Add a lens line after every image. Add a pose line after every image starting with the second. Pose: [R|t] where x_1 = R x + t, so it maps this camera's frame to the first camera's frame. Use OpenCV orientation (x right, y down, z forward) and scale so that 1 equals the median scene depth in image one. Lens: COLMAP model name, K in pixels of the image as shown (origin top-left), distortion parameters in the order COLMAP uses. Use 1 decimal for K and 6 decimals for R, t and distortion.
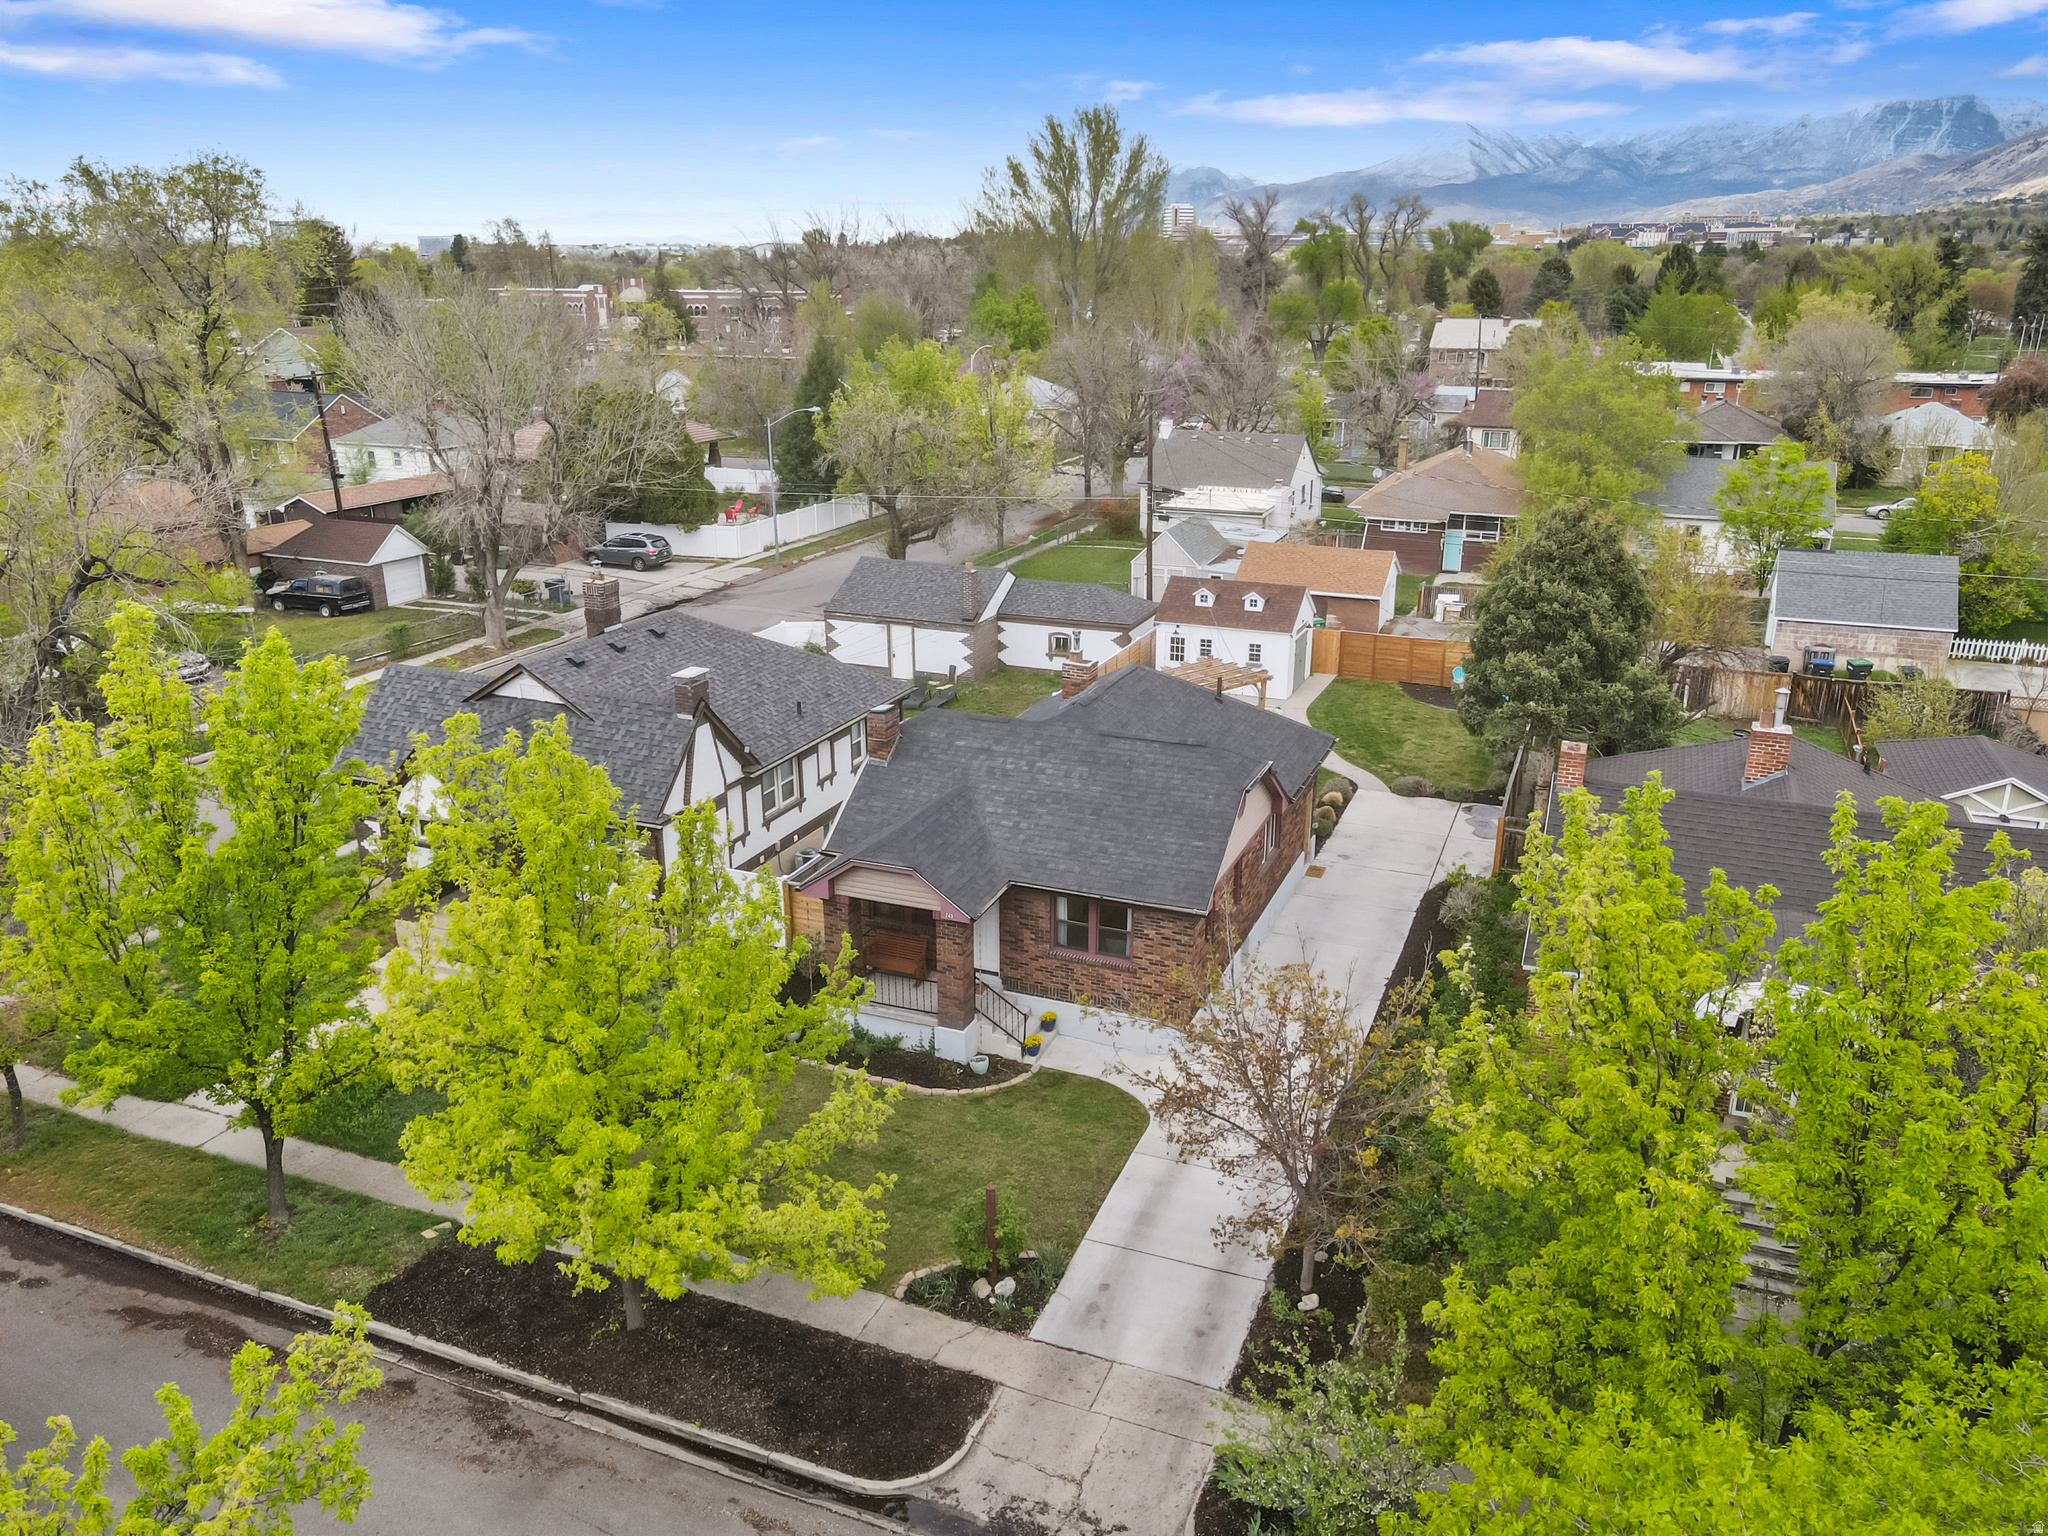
lens RADIAL K [[1512.3, 0, 1036.8], [0, 1512.3, 768.0], [0, 0, 1]] dist [0.003984, 0.022003]
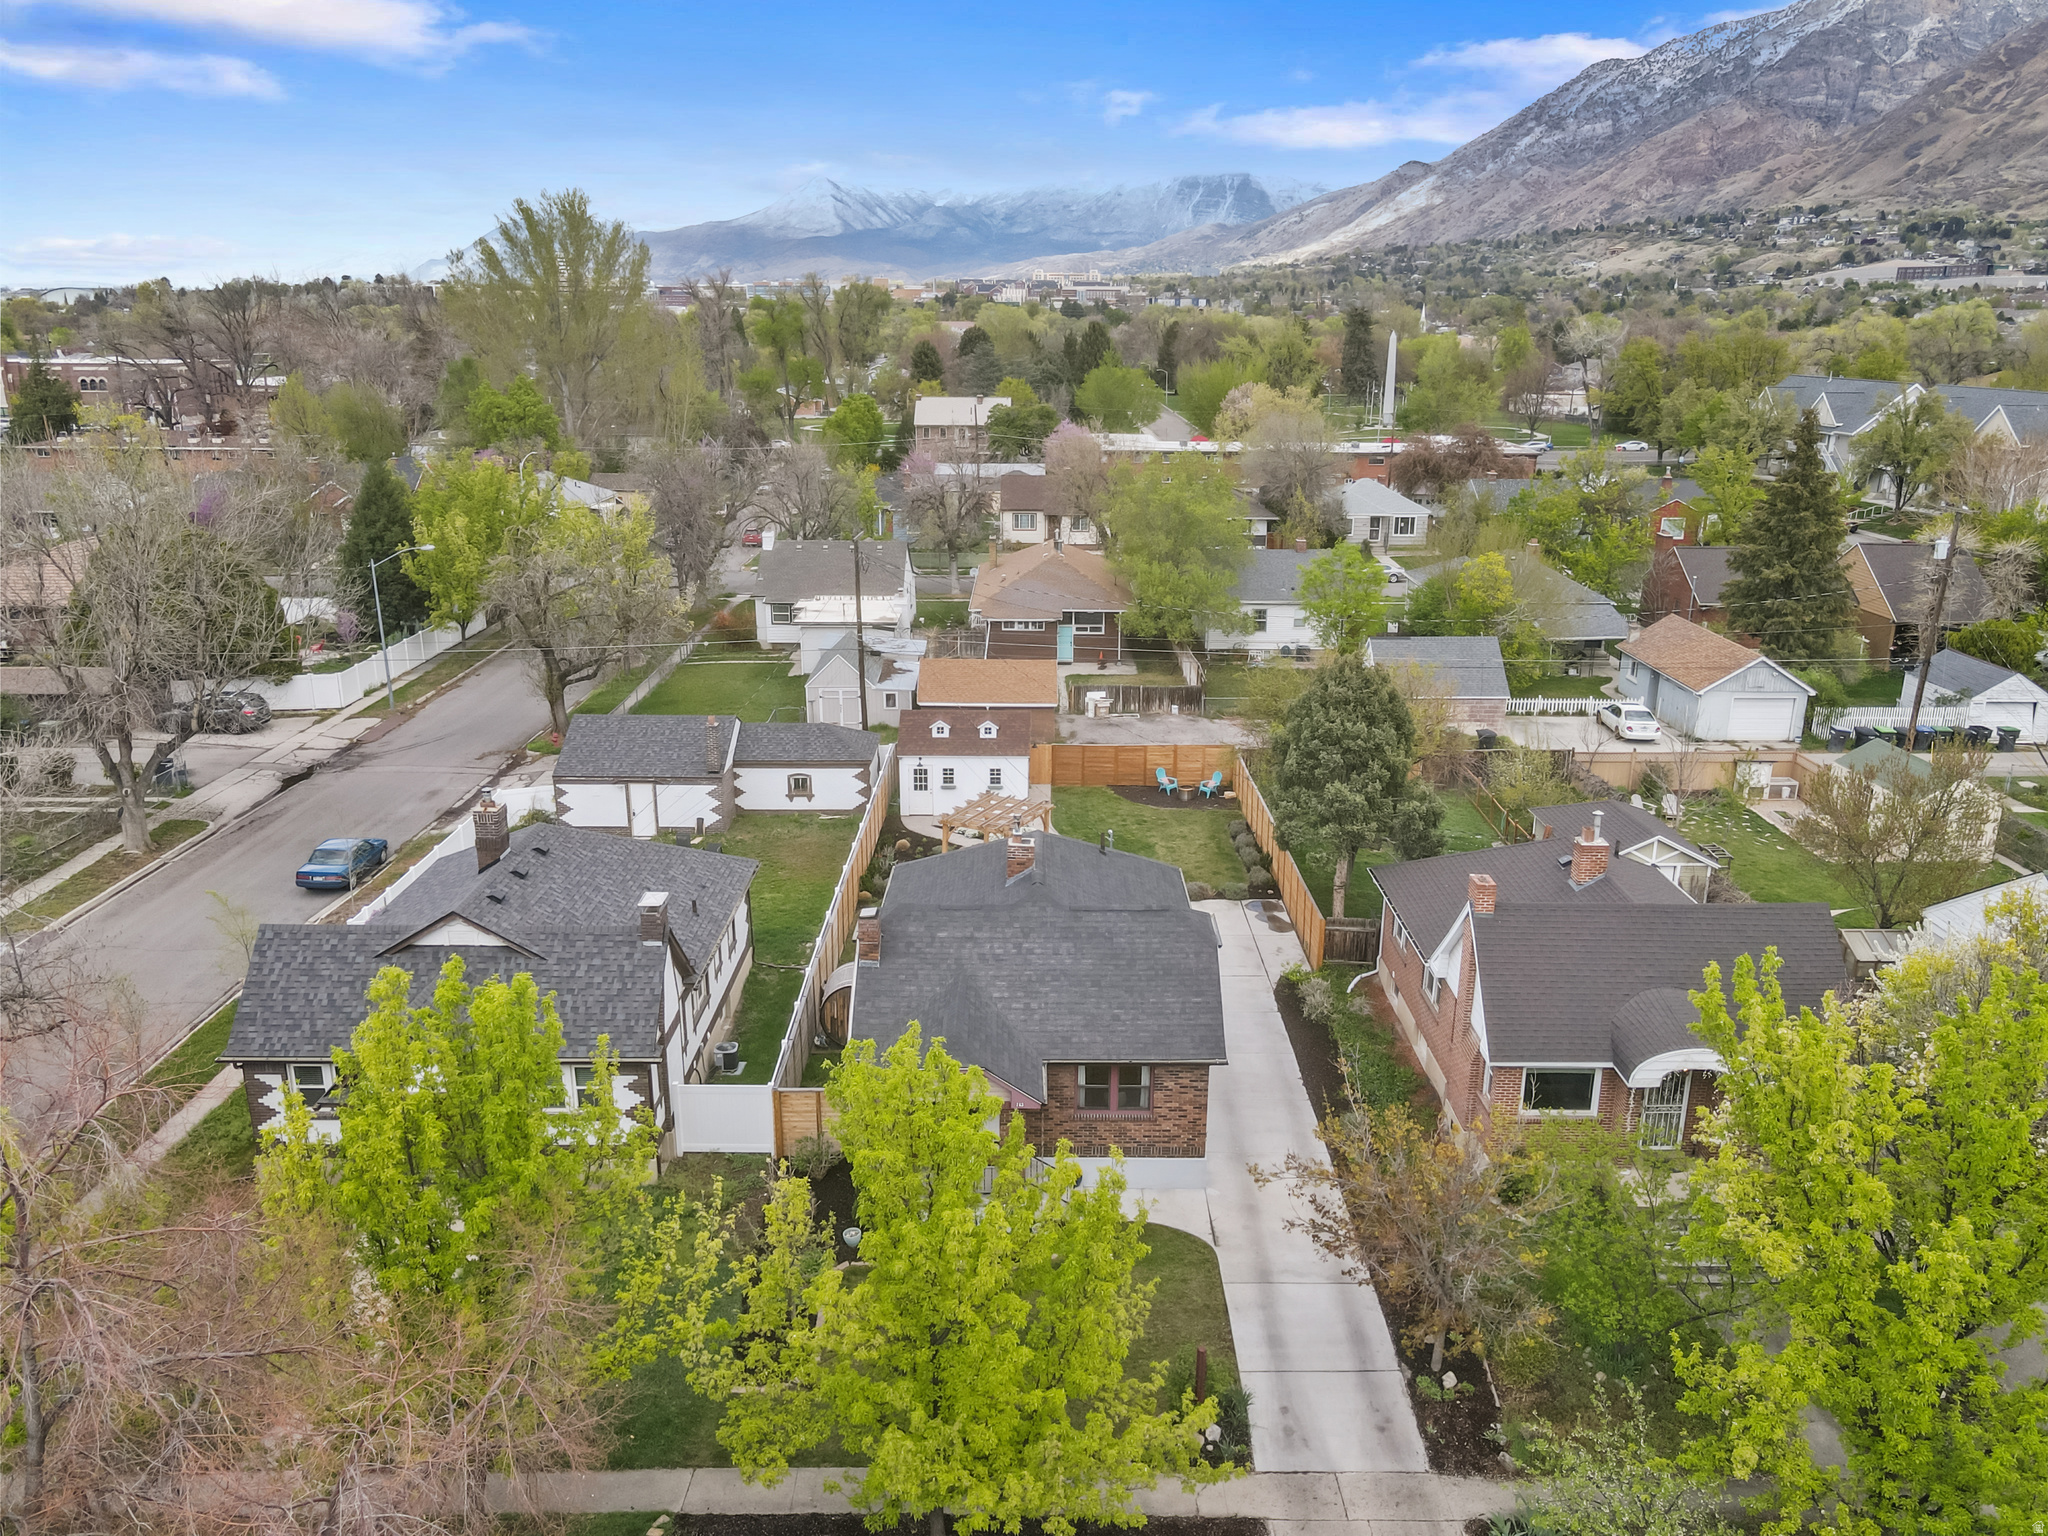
lens RADIAL K [[1512.3, 0, 1036.8], [0, 1512.3, 768.0], [0, 0, 1]] dist [0.003984, 0.022003]
pose [[0.926371, -0.106337, 0.361288, -0.215337], [0.116661, 0.993148, -0.006816, -0.070180], [-0.358088, 0.048462, 0.932429, -0.019761]]
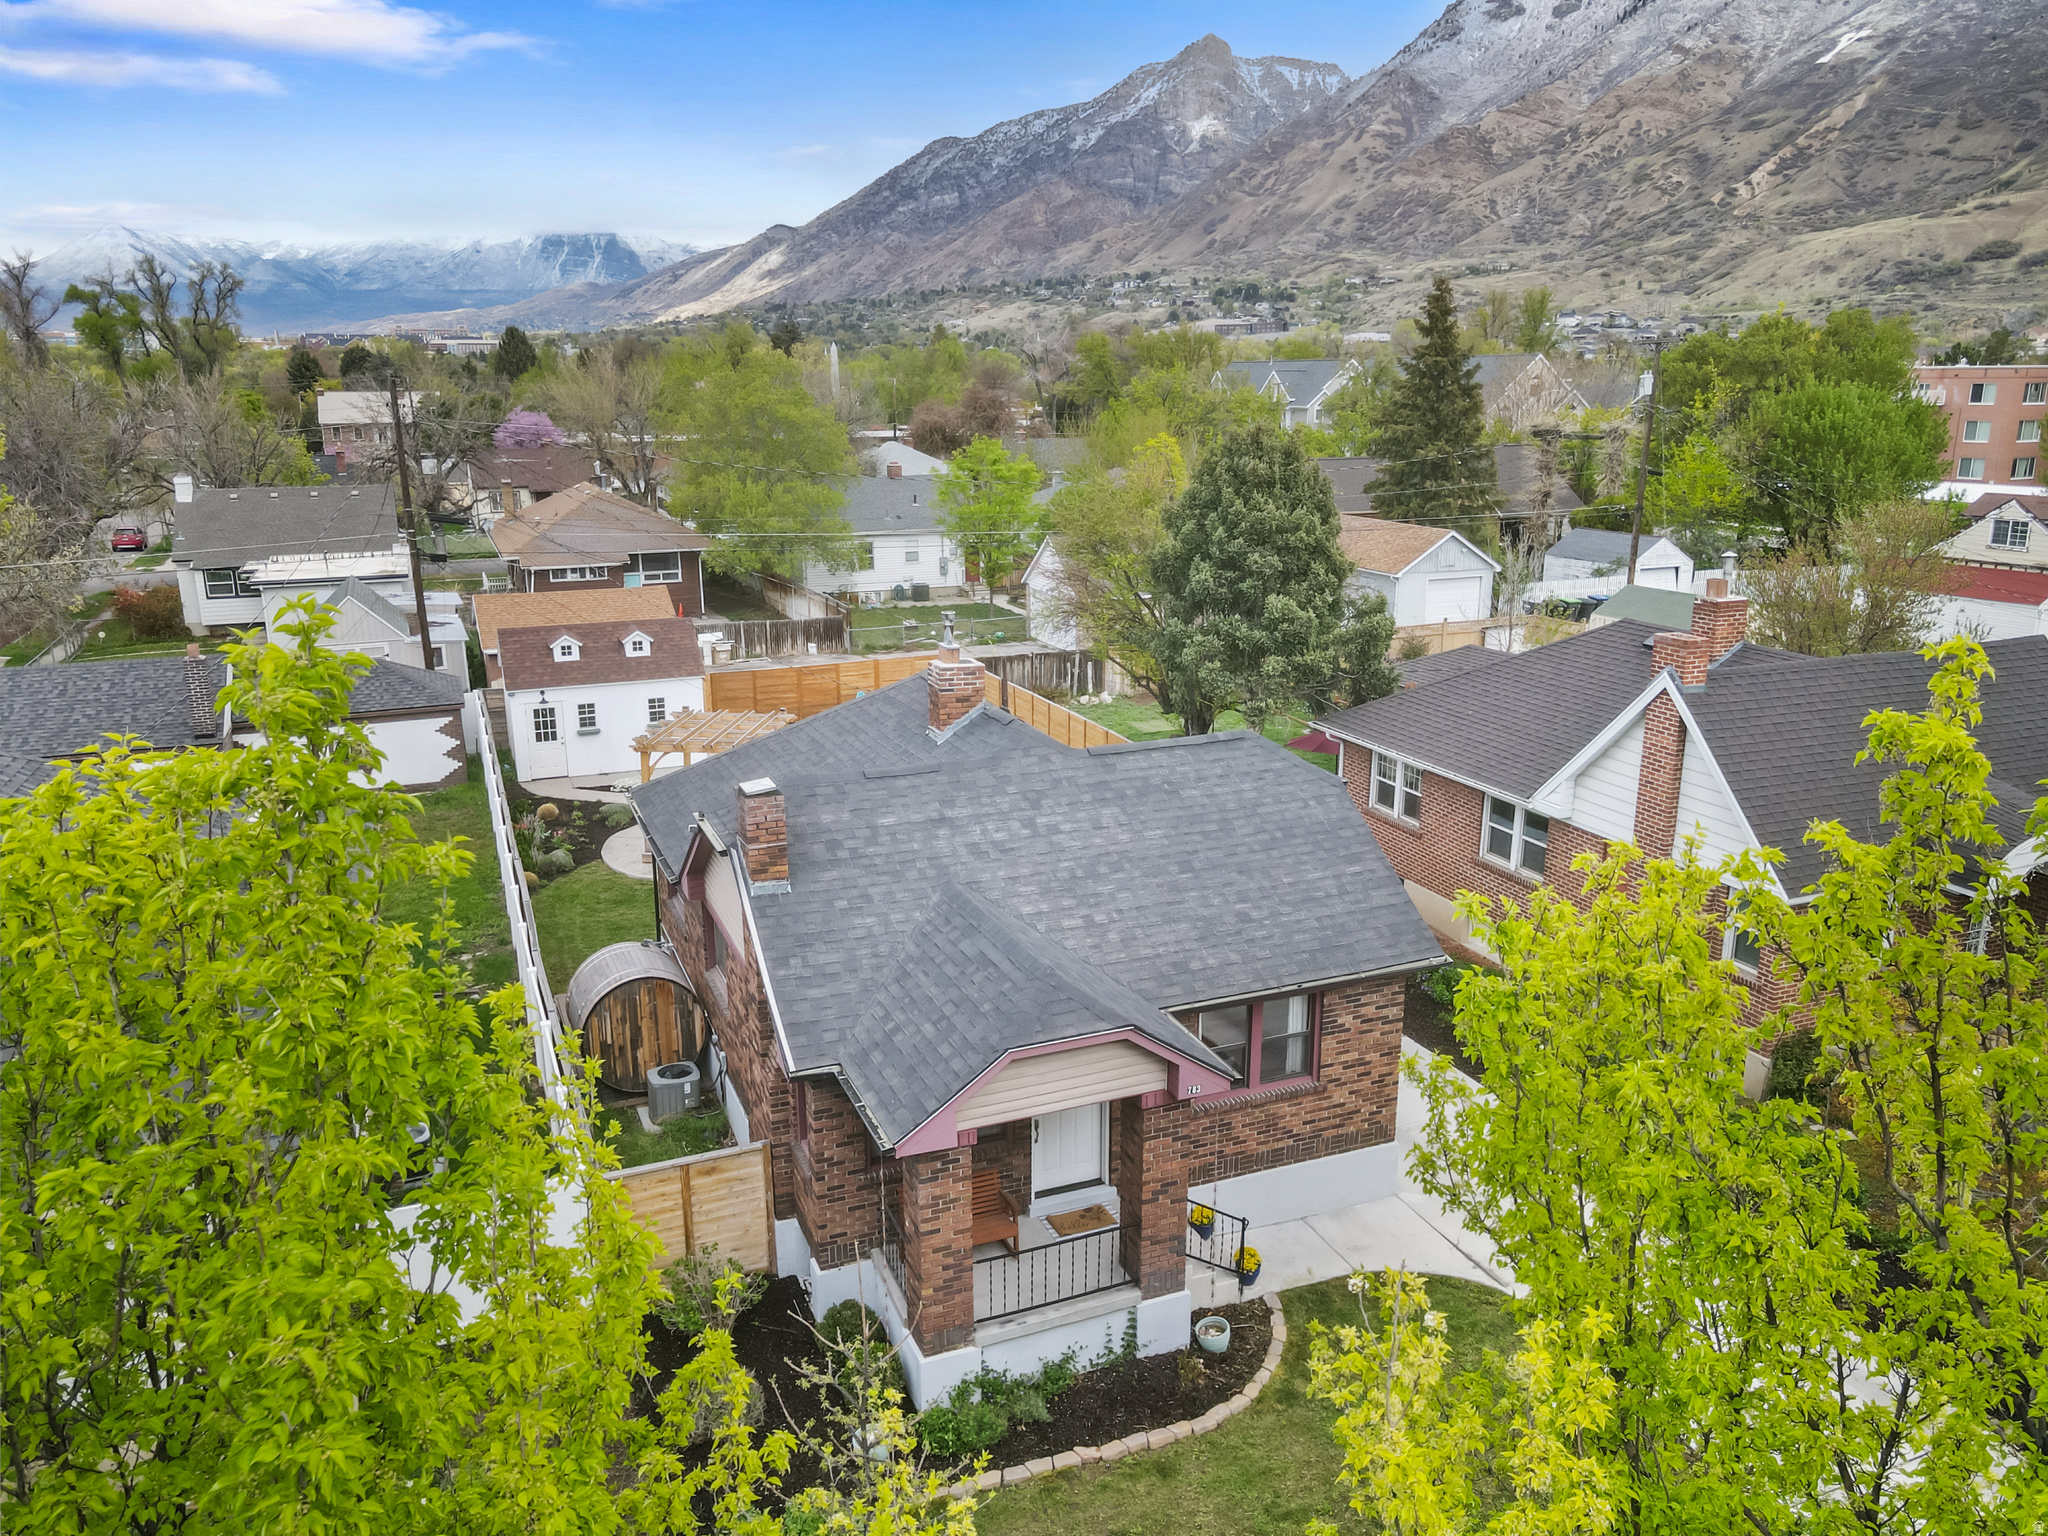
lens RADIAL K [[1512.3, 0, 1036.8], [0, 1512.3, 768.0], [0, 0, 1]] dist [0.003984, 0.022003]
pose [[0.714895, -0.181354, 0.675305, -0.230300], [0.227334, 0.973595, 0.020799, -0.020378], [-0.661245, 0.138650, 0.737245, 0.320046]]
